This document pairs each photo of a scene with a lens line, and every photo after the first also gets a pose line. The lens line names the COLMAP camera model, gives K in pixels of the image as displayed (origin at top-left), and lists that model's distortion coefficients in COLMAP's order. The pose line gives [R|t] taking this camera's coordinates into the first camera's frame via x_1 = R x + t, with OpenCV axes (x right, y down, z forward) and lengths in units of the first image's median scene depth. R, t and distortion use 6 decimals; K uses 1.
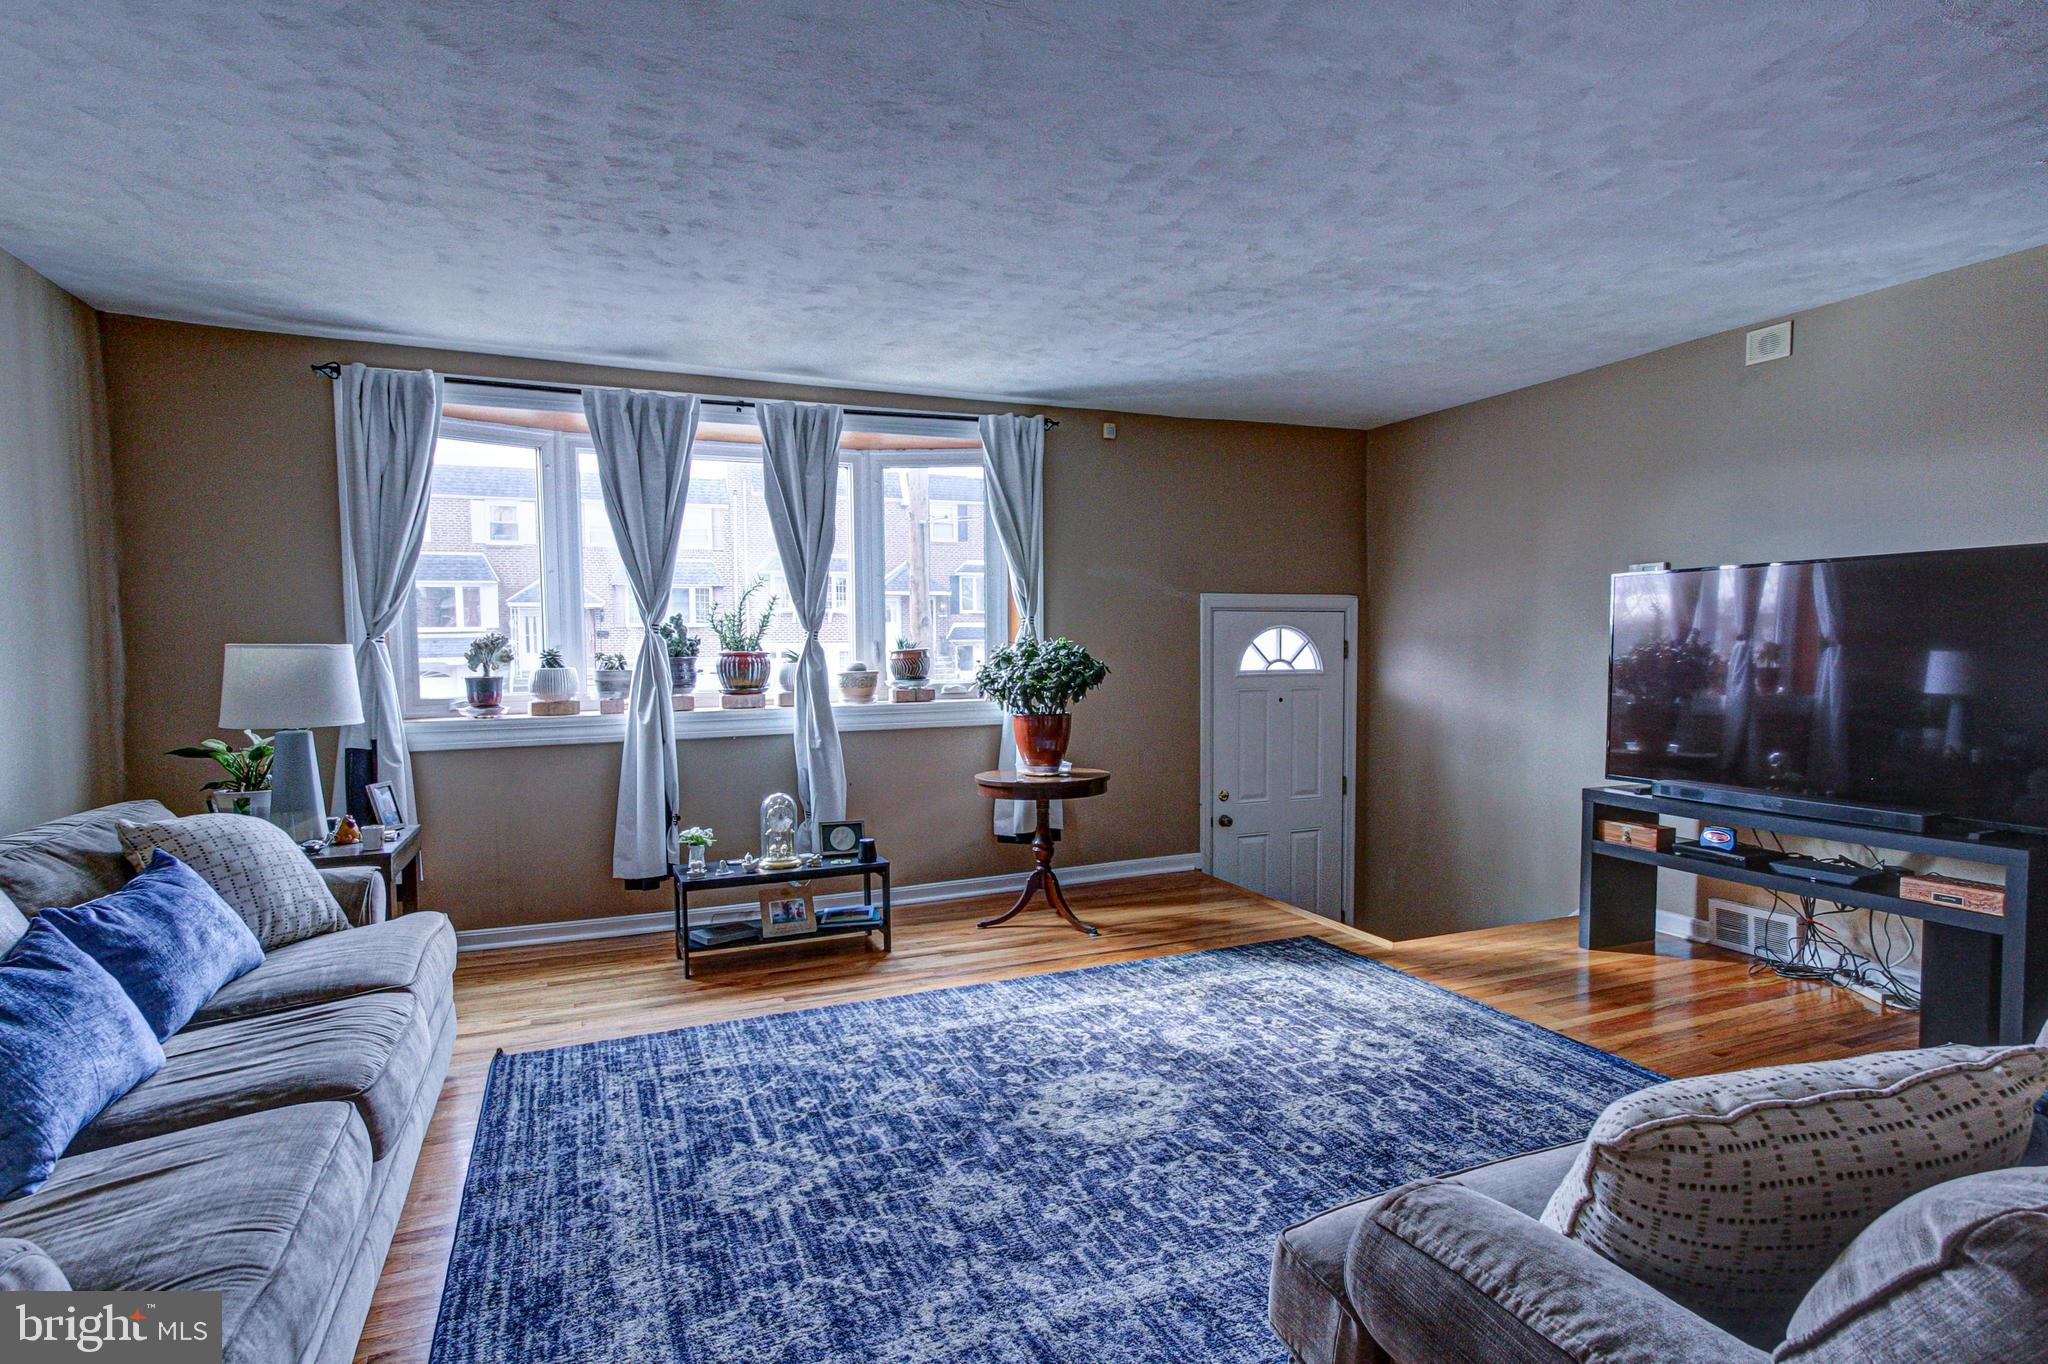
lens RADIAL K [[1043.1, 0, 1037.0], [0, 1043.1, 695.7], [0, 0, 1]] dist [0.003054, 0.001946]
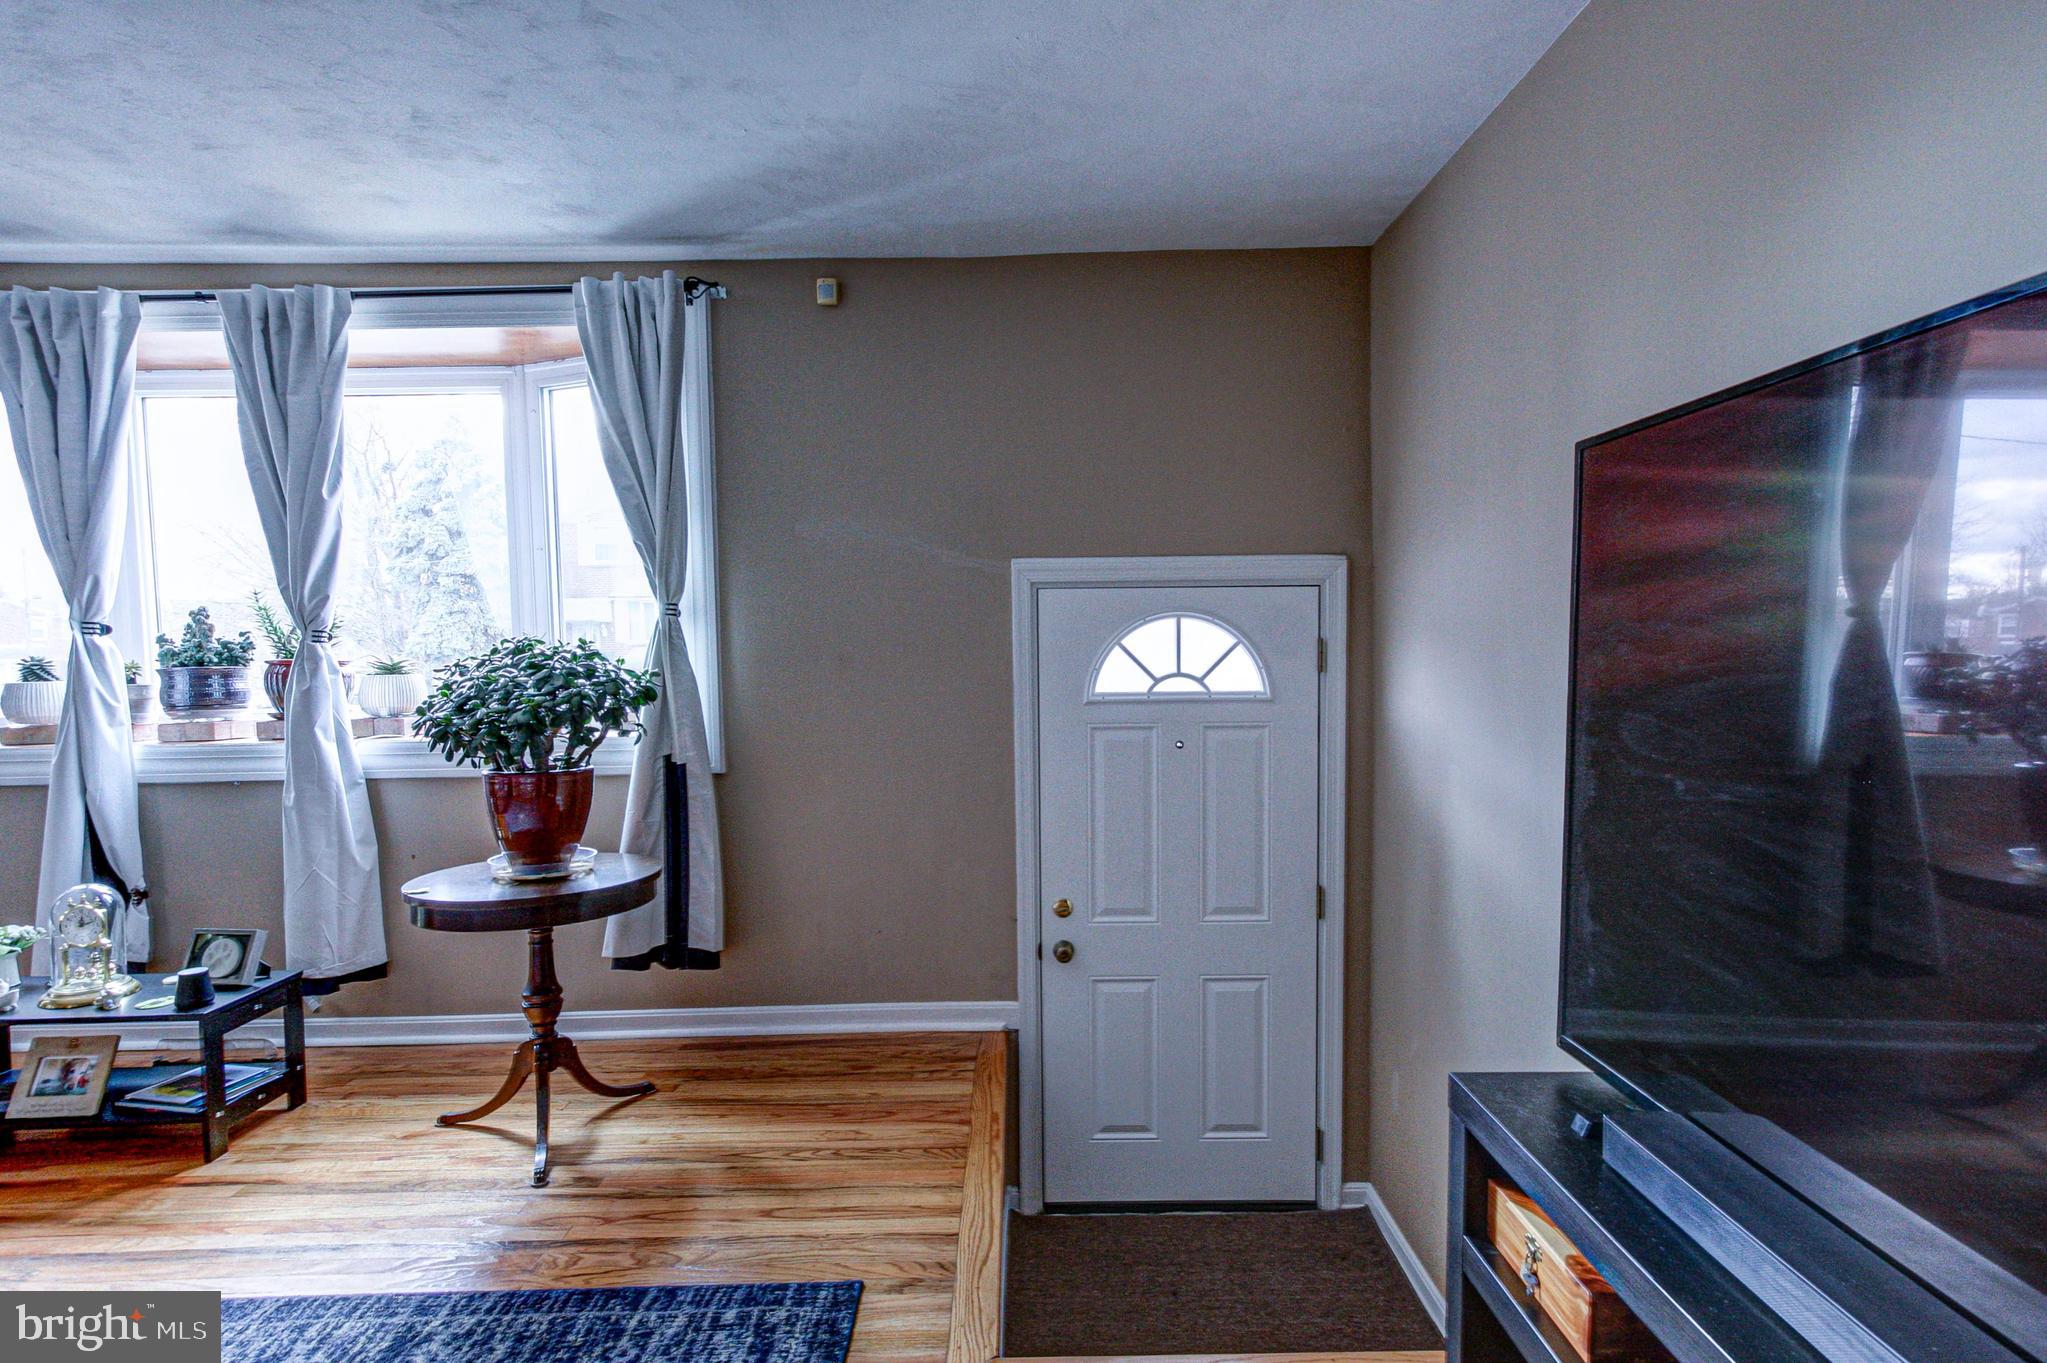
lens RADIAL K [[1042.6, 0, 1036.5], [0, 1042.6, 695.2], [0, 0, 1]] dist [0.003054, 0.001946]
pose [[0.921352, 0.016544, -0.388377, 0.540286], [-0.015170, 0.999863, 0.006604, -0.035915], [0.388434, -0.000192, 0.921477, 0.641111]]
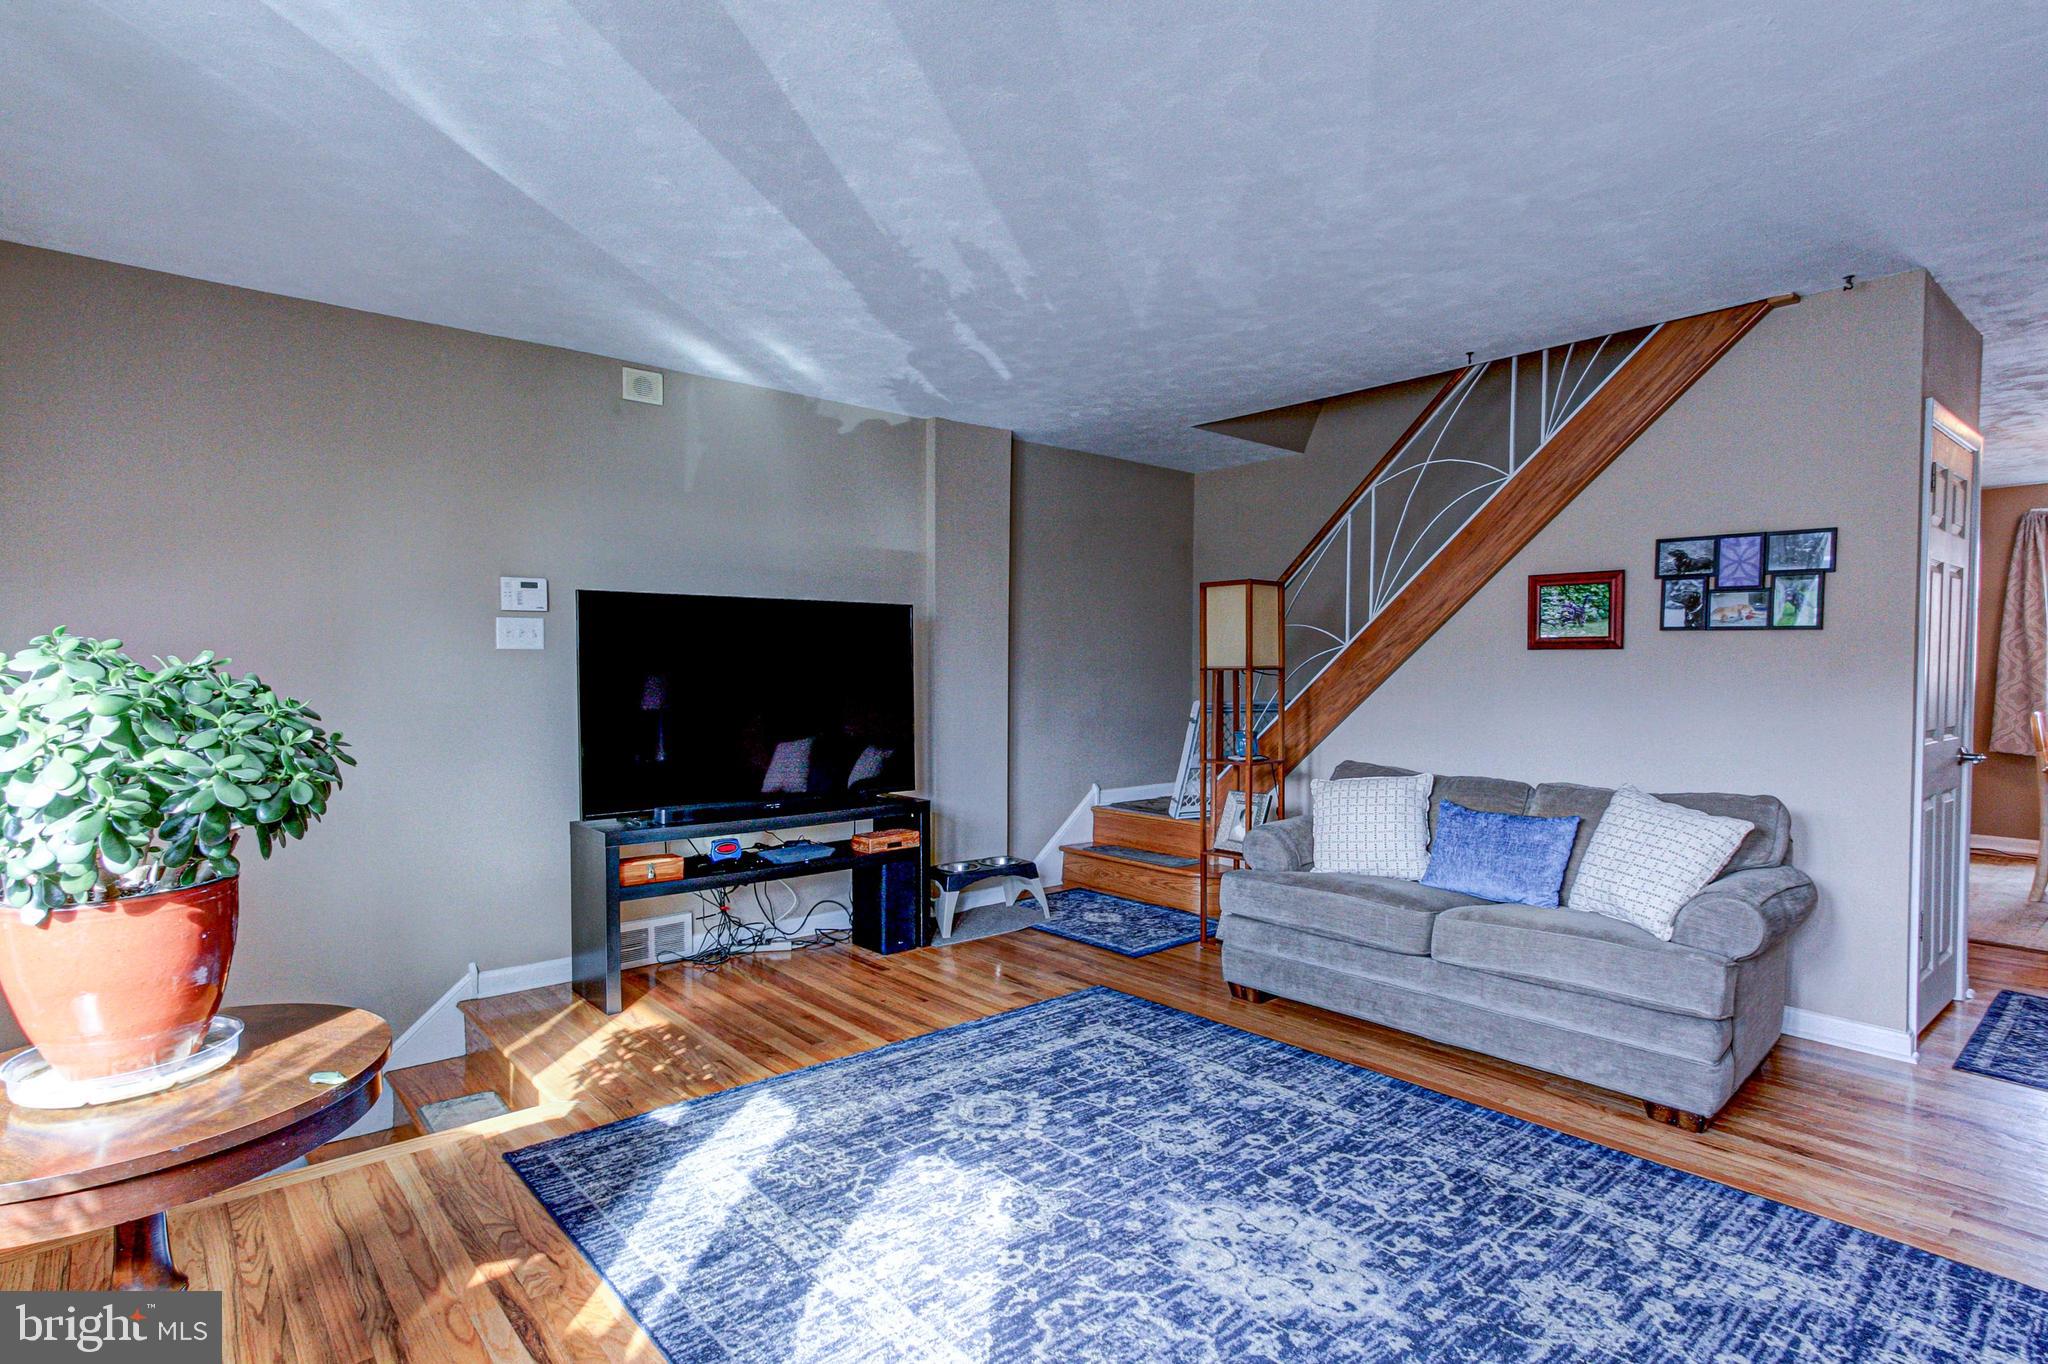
lens RADIAL K [[1026.1, 0, 1024.1], [0, 1026.1, 692.2], [0, 0, 1]] dist [0.002319, 0.001720]
pose [[-0.294569, -0.017868, 0.955463, -0.406520], [0.046088, 0.998396, 0.032880, -0.041781], [-0.954518, 0.053720, -0.293273, 0.928269]]
